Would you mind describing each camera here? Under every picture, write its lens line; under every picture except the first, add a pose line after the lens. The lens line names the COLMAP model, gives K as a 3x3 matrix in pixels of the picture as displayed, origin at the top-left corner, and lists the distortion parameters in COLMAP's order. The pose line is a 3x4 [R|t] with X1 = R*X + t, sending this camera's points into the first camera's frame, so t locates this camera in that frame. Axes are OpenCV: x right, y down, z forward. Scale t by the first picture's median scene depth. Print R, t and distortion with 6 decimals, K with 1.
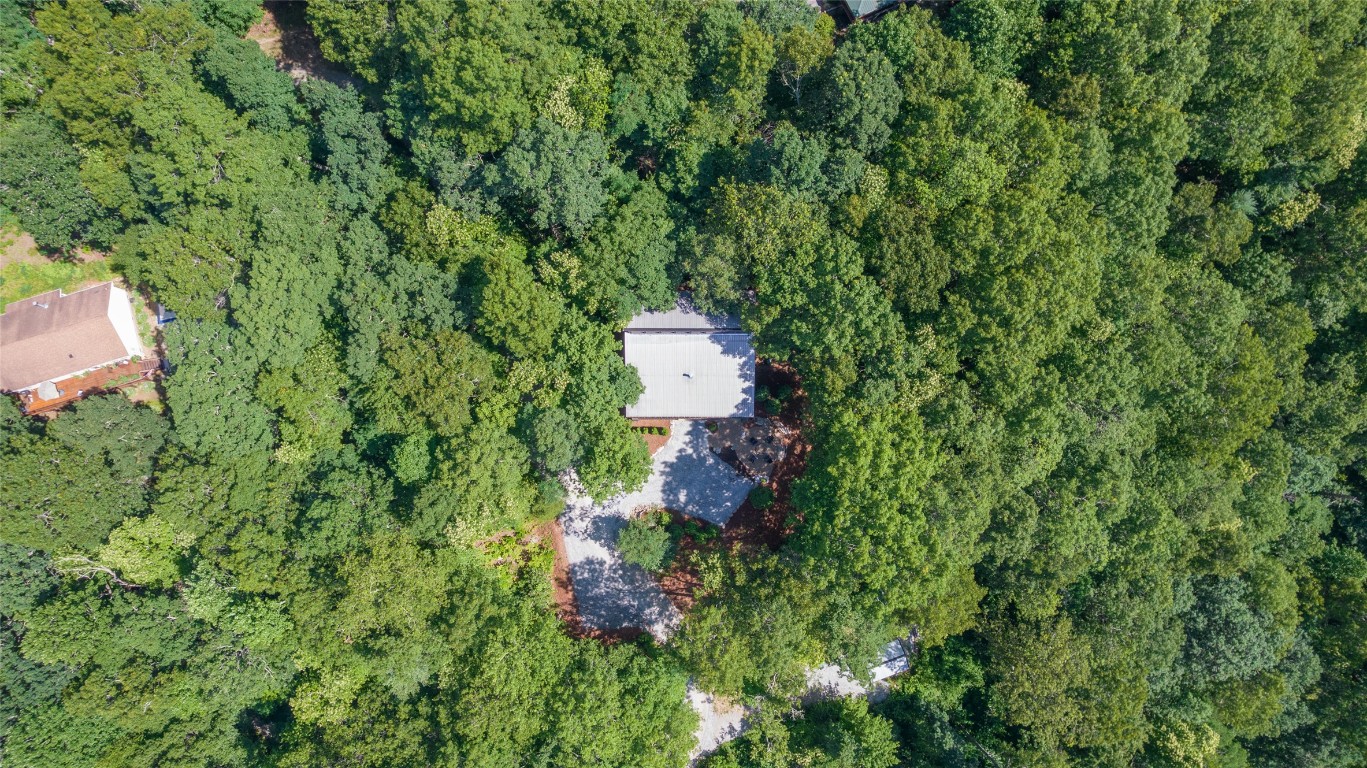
lens RADIAL K [[868.2, 0, 696.9], [0, 868.2, 381.6], [0, 0, 1]] dist [-0.081413, 0.064144]
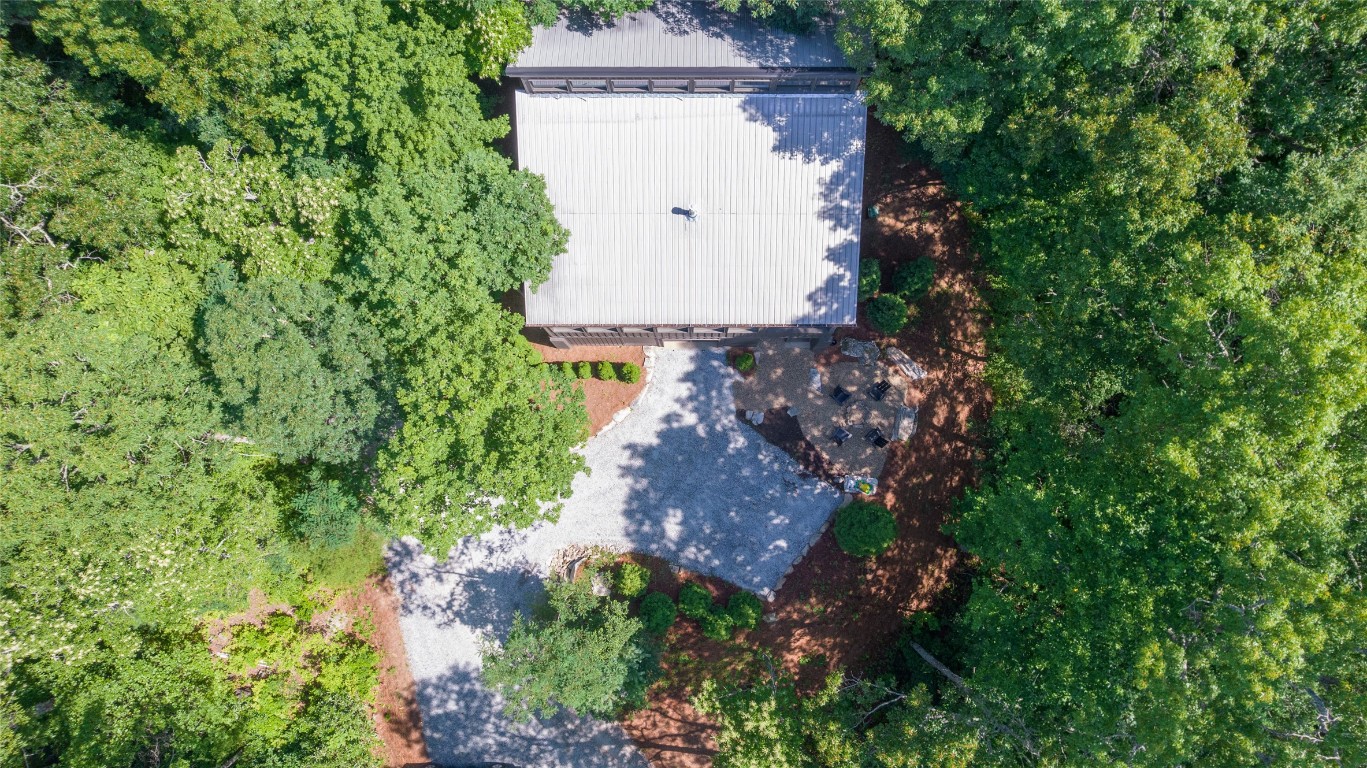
lens RADIAL K [[868.2, 0, 696.9], [0, 868.2, 381.6], [0, 0, 1]] dist [-0.081413, 0.064144]
pose [[0.999996, -0.001988, 0.002112, -0.005754], [0.001988, 0.999998, 0.000003, 0.062043], [-0.002112, 0.000001, 0.999998, 0.577403]]
